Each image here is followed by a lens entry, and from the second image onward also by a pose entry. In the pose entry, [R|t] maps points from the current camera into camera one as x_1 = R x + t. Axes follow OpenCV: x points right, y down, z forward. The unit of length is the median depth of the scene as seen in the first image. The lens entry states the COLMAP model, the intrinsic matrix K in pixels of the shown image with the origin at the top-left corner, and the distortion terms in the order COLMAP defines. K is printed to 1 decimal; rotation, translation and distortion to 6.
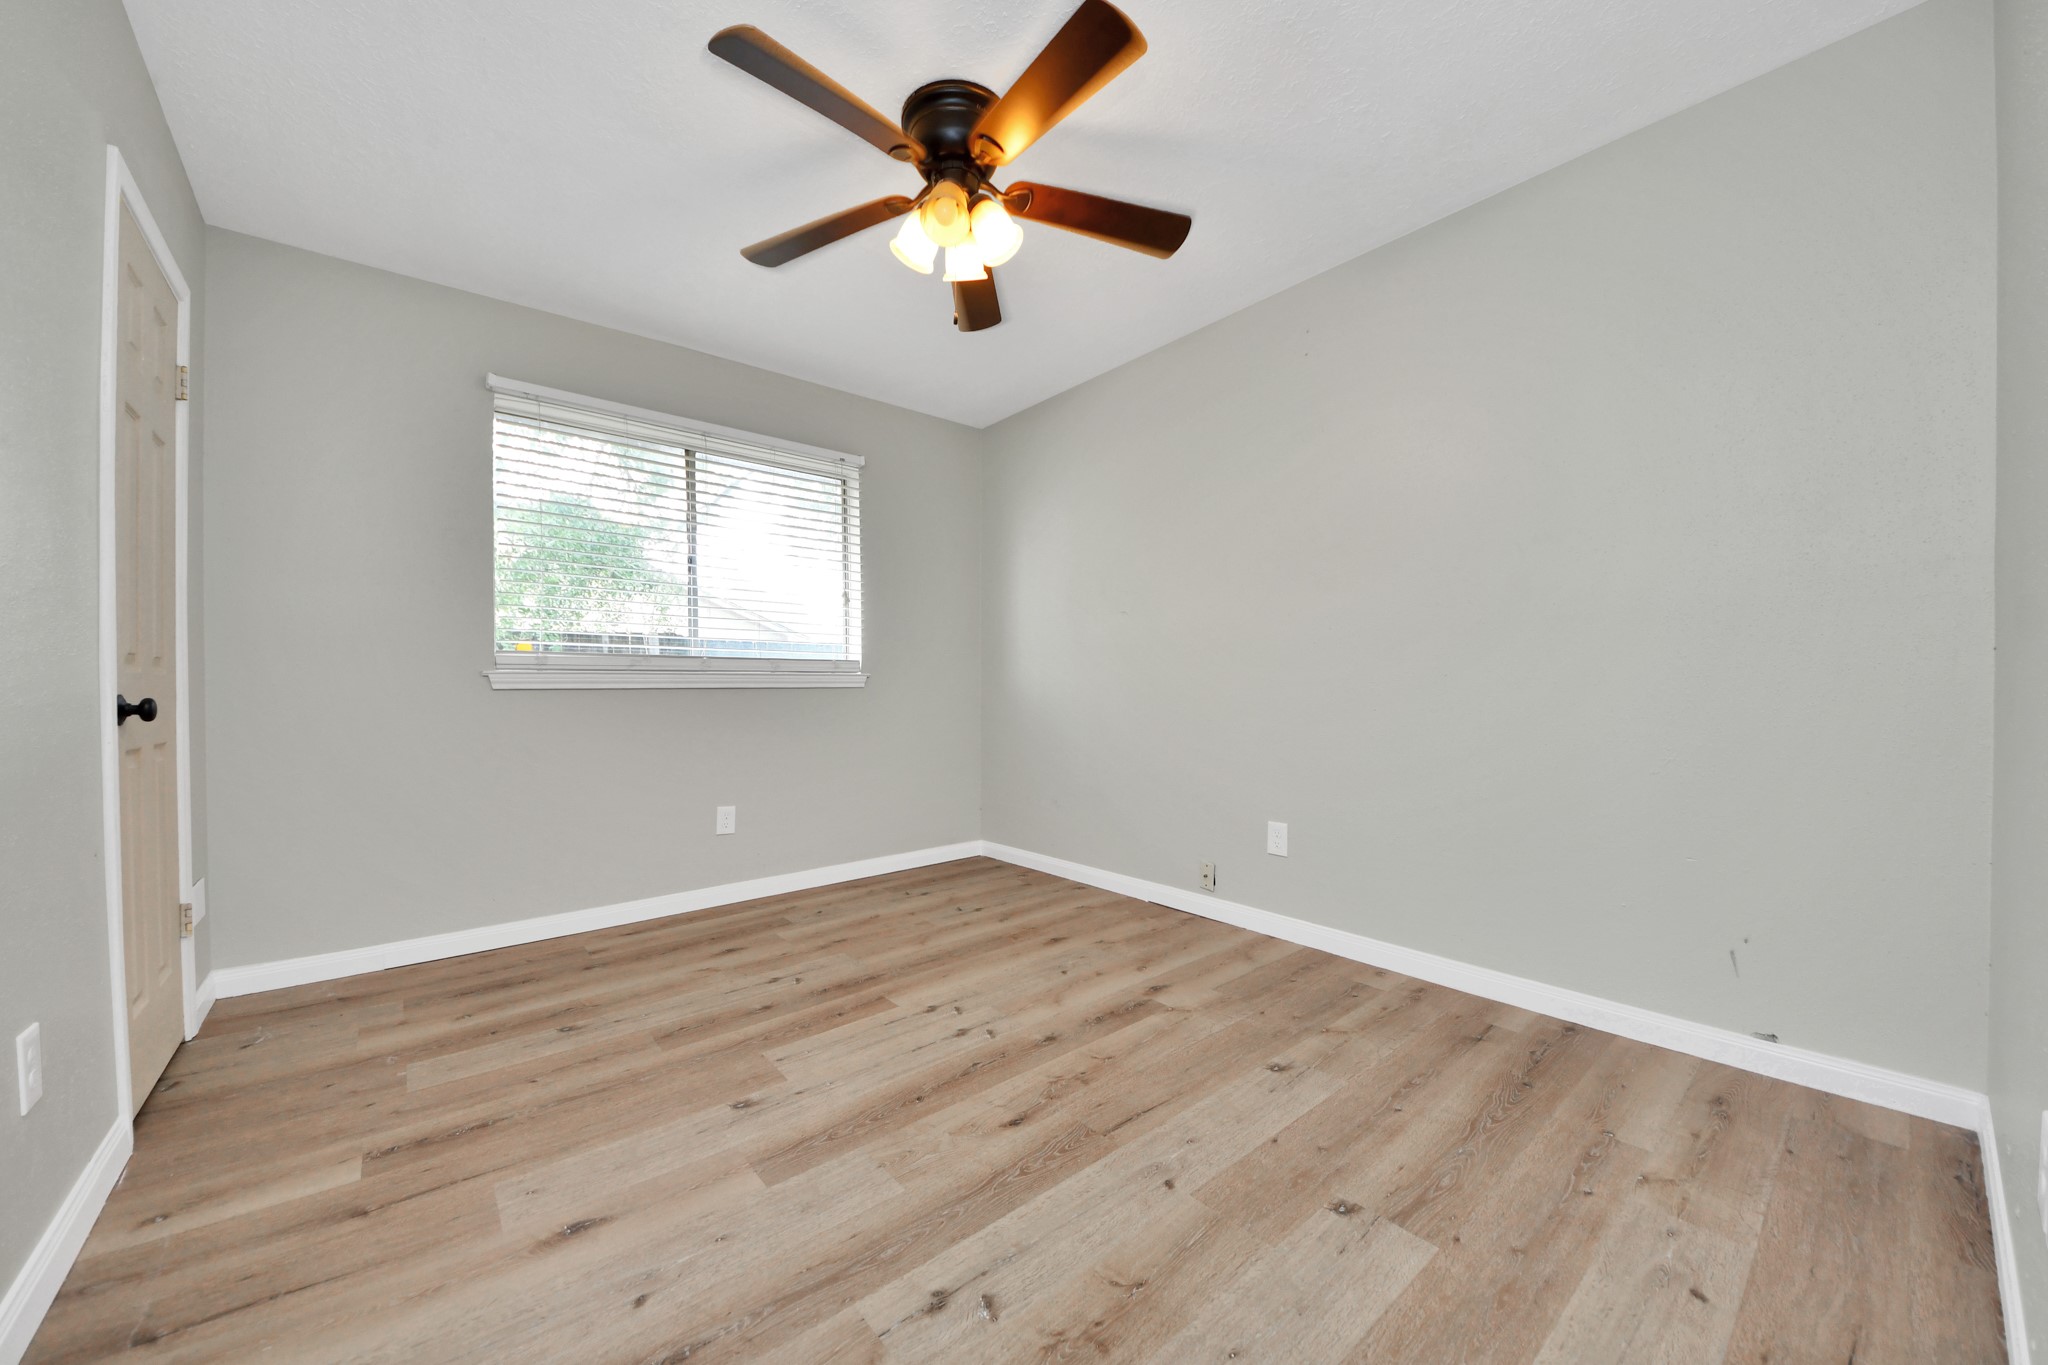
lens RADIAL K [[742.2, 0, 1024.0], [0, 742.2, 682.5], [0, 0, 1]] dist [0.023139, -0.018896]
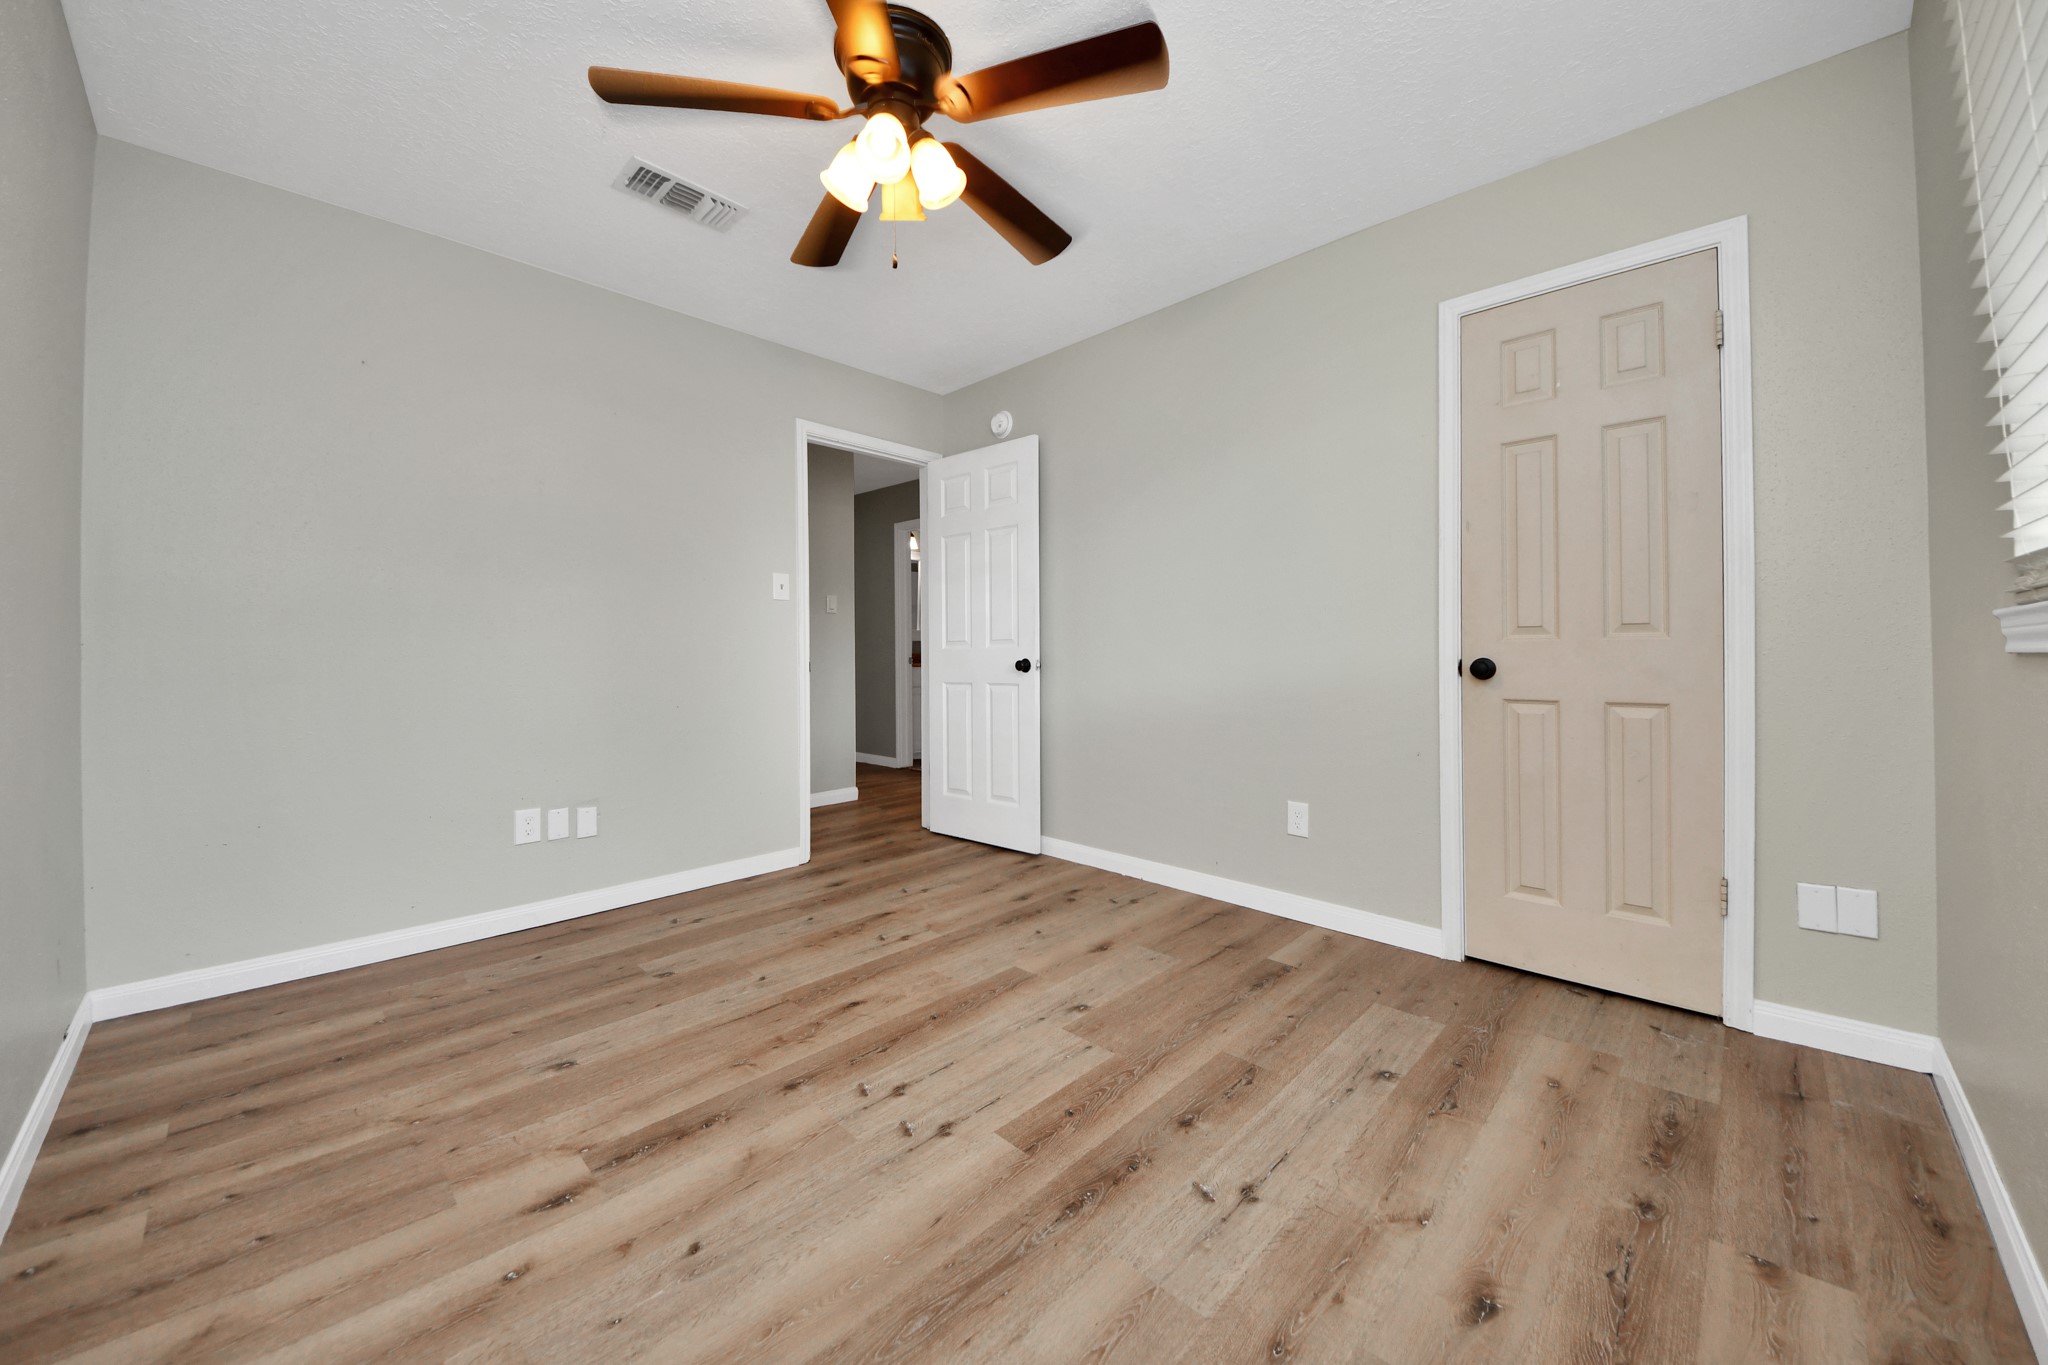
lens RADIAL K [[742.2, 0, 1024.0], [0, 742.2, 682.5], [0, 0, 1]] dist [0.023139, -0.018896]
pose [[-0.994709, 0.016355, -0.101419, -0.153815], [0.013639, 0.999531, 0.027409, 0.006239], [0.101819, 0.025881, -0.994466, 1.940505]]
